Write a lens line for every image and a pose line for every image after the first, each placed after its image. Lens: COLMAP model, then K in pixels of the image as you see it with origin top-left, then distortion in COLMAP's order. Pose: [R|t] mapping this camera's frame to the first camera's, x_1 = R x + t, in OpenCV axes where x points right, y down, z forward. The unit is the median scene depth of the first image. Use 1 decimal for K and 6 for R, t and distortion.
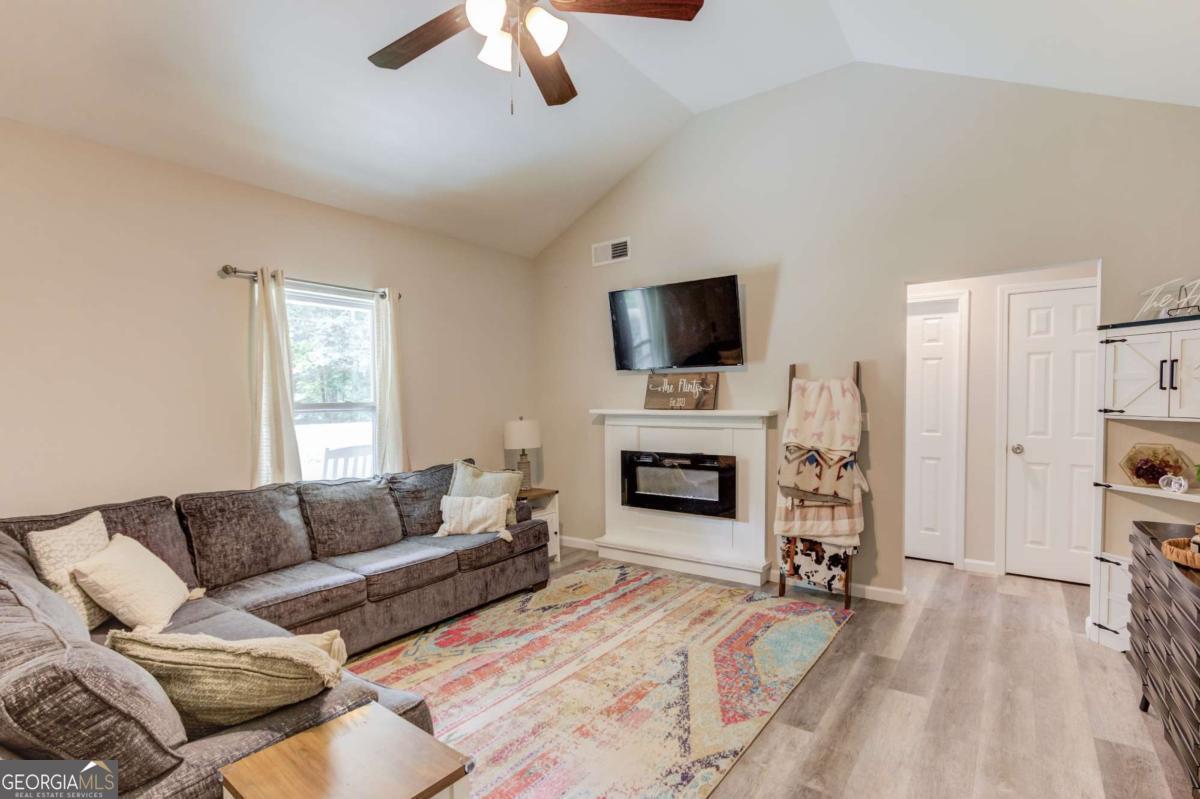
lens RADIAL K [[570.4, 0, 598.5], [0, 570.4, 424.0], [0, 0, 1]] dist [-0.034924, 0.024061]
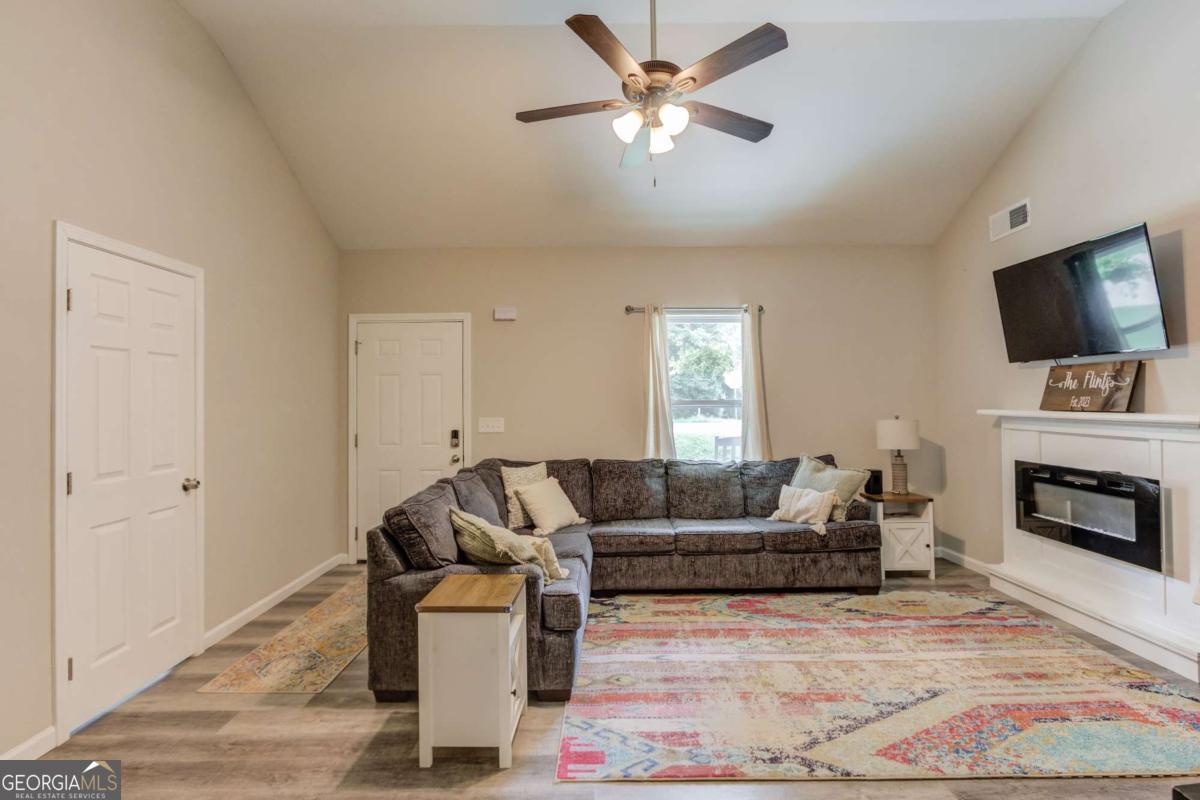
lens RADIAL K [[582.6, 0, 607.2], [0, 582.6, 401.2], [0, 0, 1]] dist [0.001339, 0.000182]
pose [[0.606553, 0.006777, -0.795014, 0.459443], [-0.033599, 0.999289, -0.017116, -0.006055], [0.794333, 0.037093, 0.606349, 0.039971]]
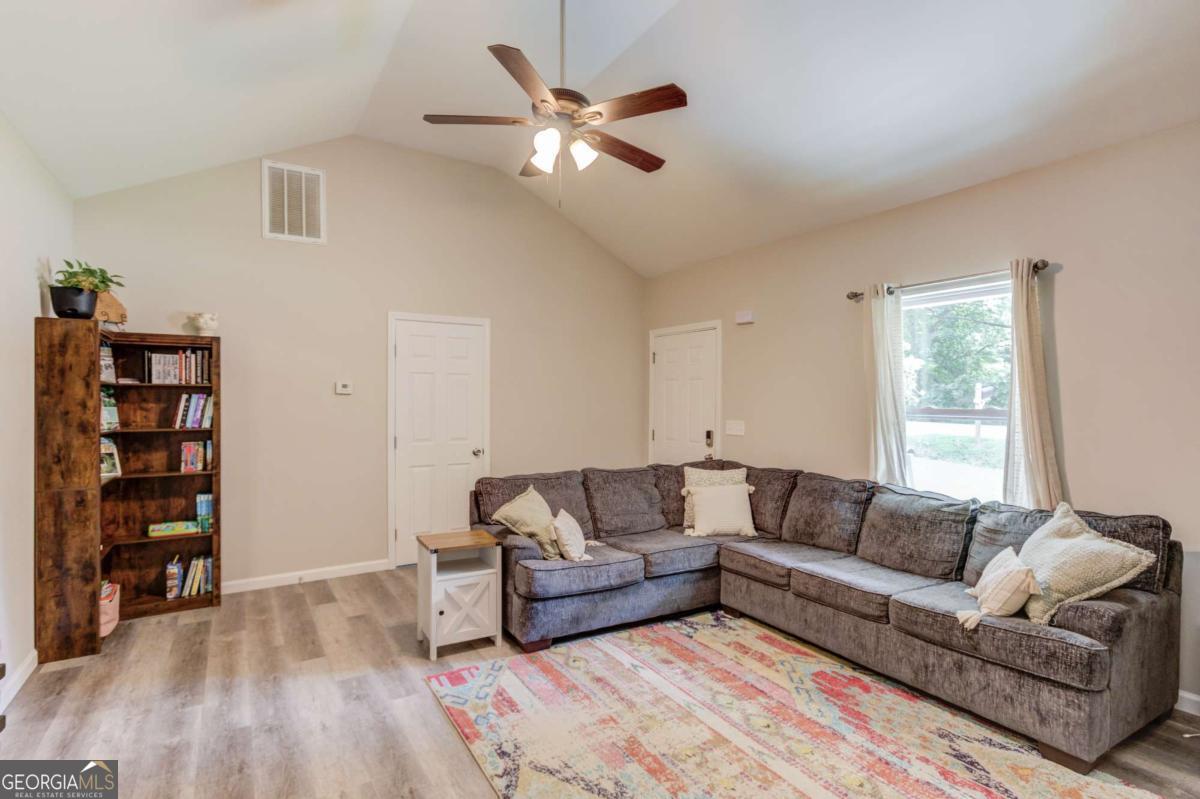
lens RADIAL K [[582.0, 0, 601.3], [0, 582.0, 410.3], [0, 0, 1]] dist [-0.002136, 0.000646]
pose [[-0.367686, 0.024233, -0.929634, 0.622697], [-0.045237, 0.998011, 0.043907, -0.053103], [0.928849, 0.058198, -0.365858, 0.863940]]
